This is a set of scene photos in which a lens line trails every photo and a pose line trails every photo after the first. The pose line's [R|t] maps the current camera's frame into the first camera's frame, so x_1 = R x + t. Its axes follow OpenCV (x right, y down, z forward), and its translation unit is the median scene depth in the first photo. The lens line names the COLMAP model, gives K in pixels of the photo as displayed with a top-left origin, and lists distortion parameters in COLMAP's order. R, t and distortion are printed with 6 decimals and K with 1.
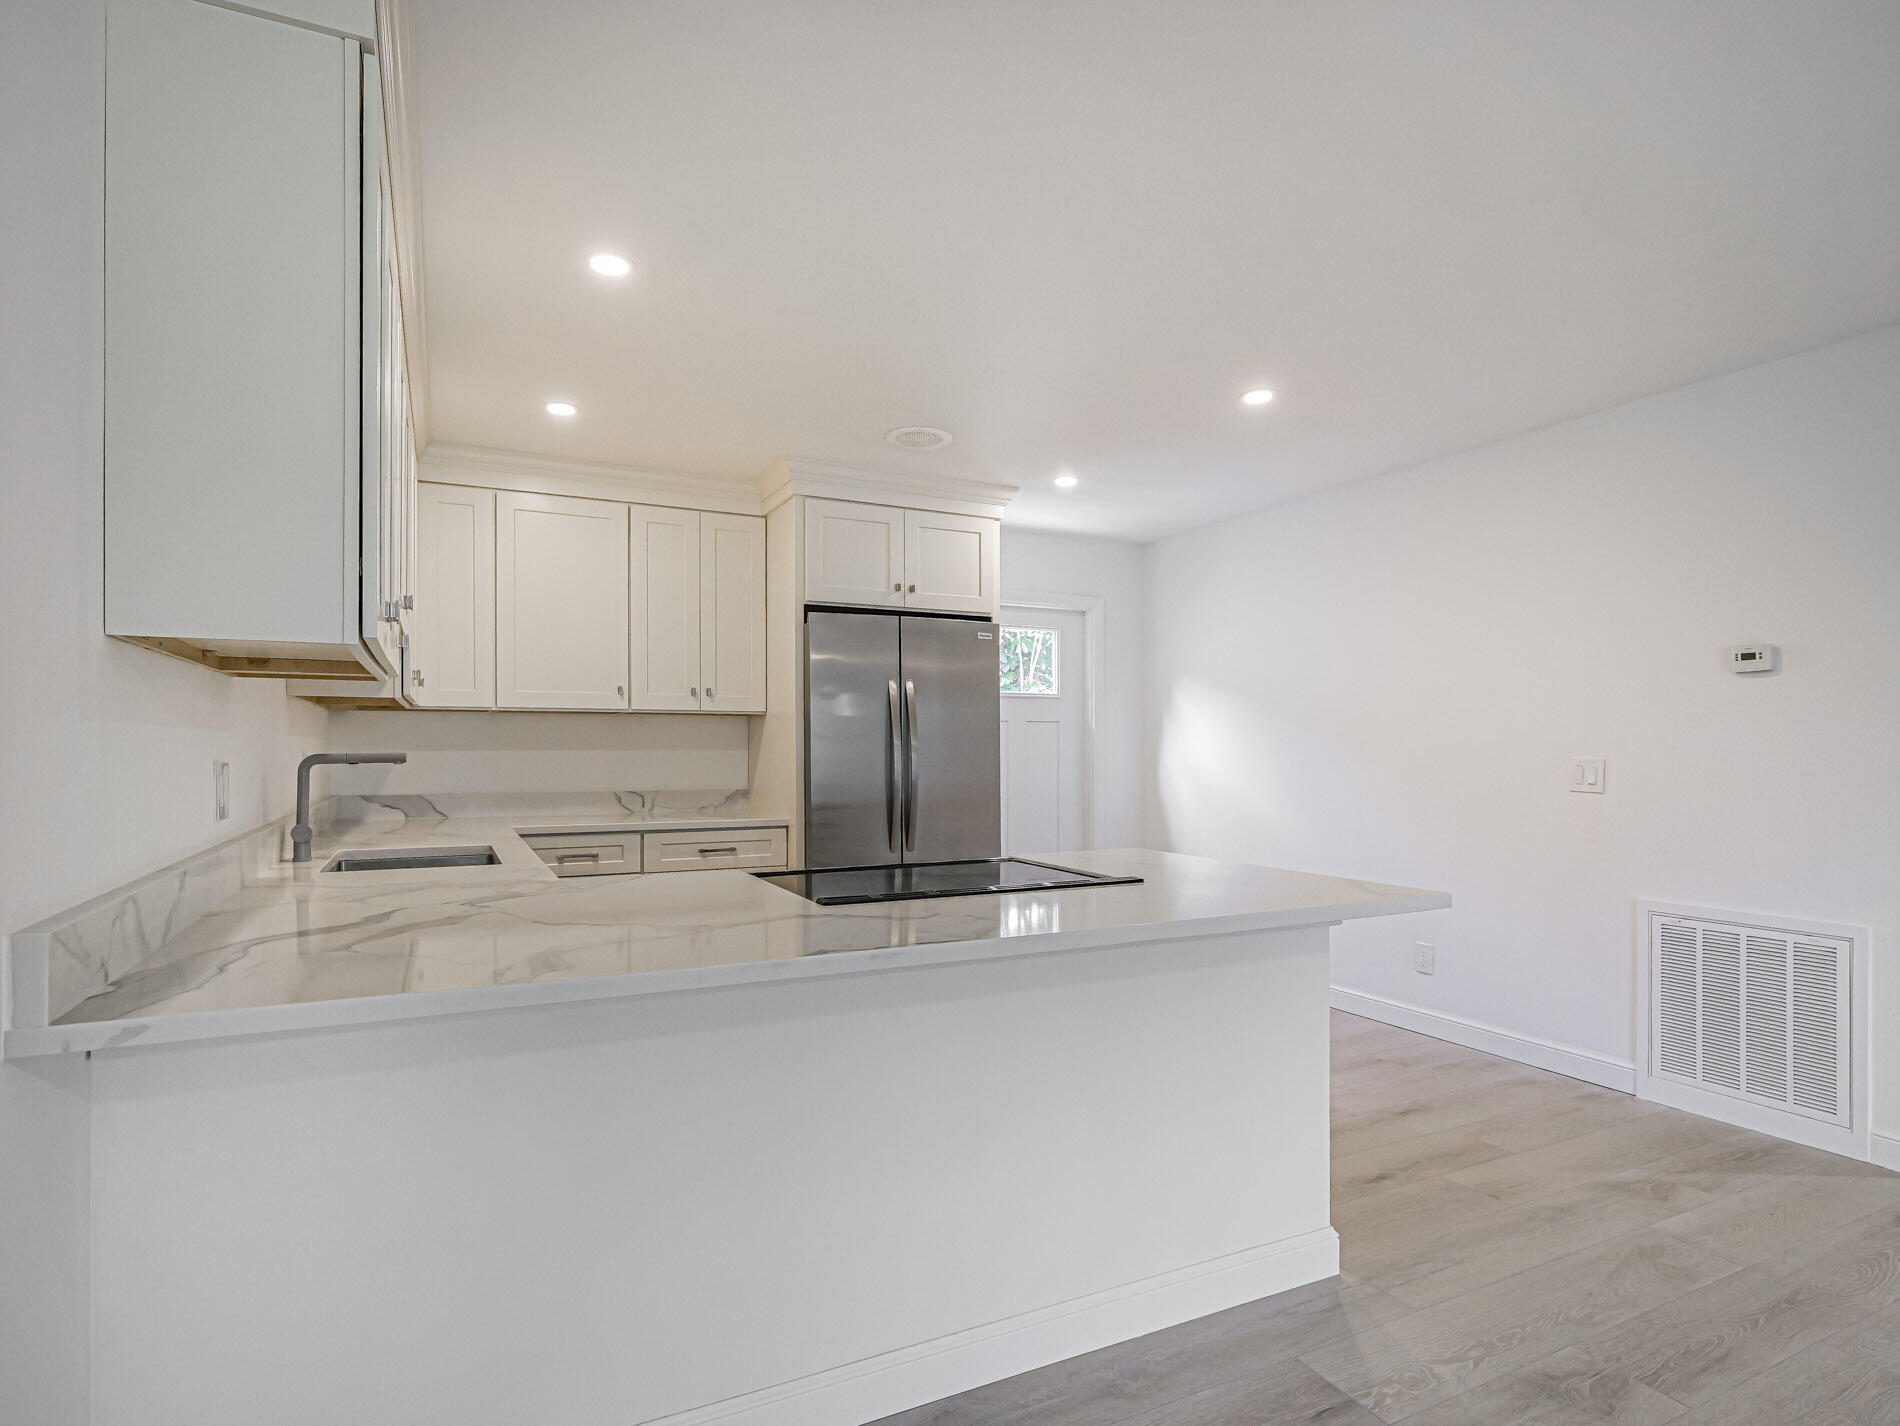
lens RADIAL K [[1017.9, 0, 954.7], [0, 1017.9, 746.1], [0, 0, 1]] dist [-0.001092, -0.000466]
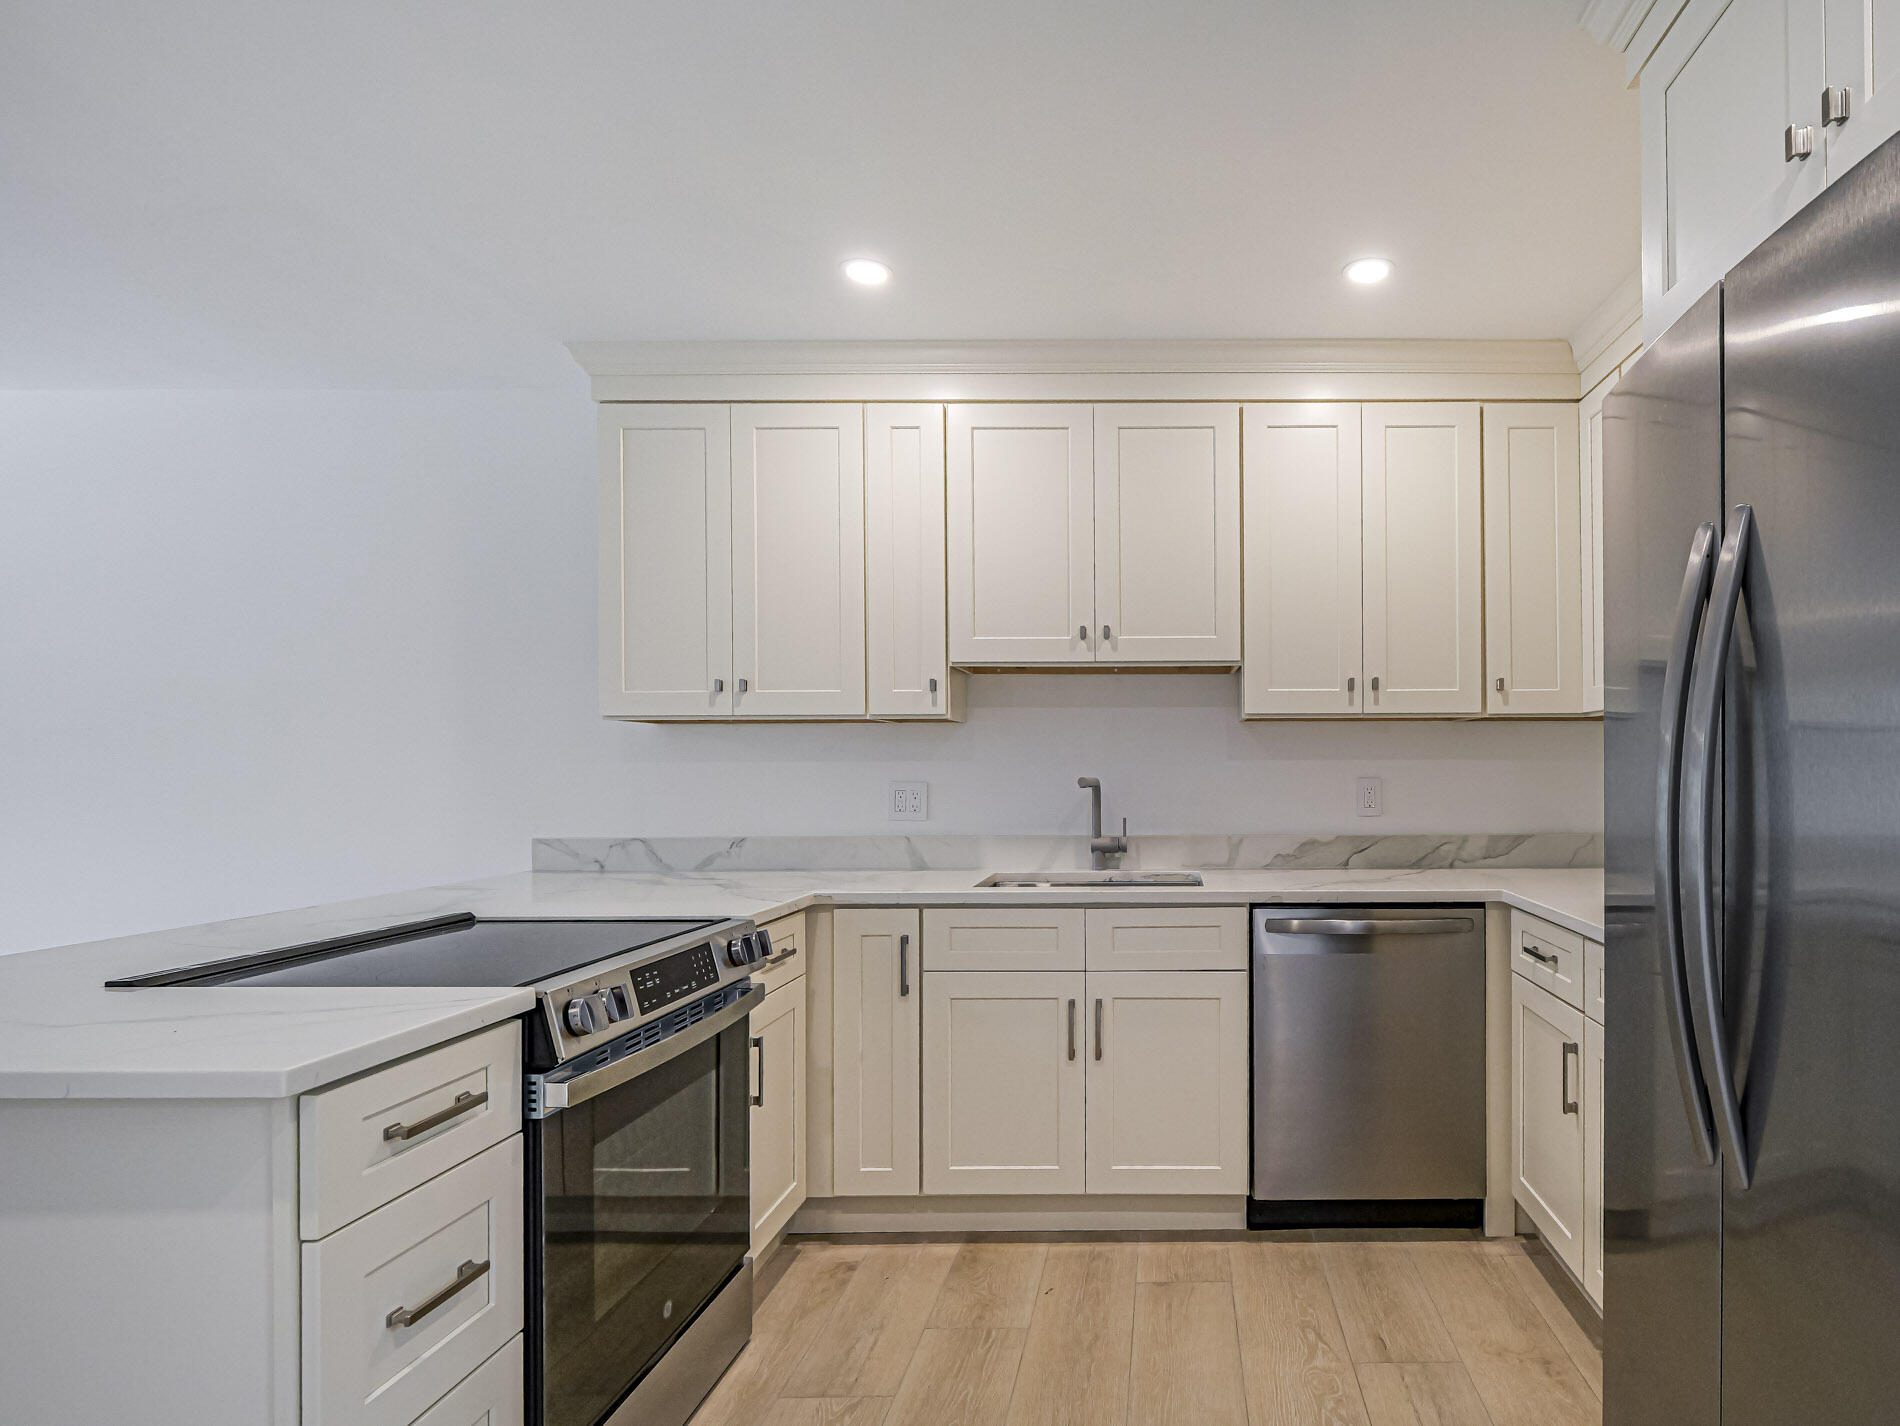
lens RADIAL K [[1073.8, 0, 1175.0], [0, 1073.8, 768.7], [0, 0, 1]] dist [-0.000054, -0.000974]
pose [[-0.444087, 0.002053, -0.895981, 0.258987], [0.005087, 0.999987, -0.000230, -0.000972], [0.895969, -0.004660, -0.444092, 0.993972]]
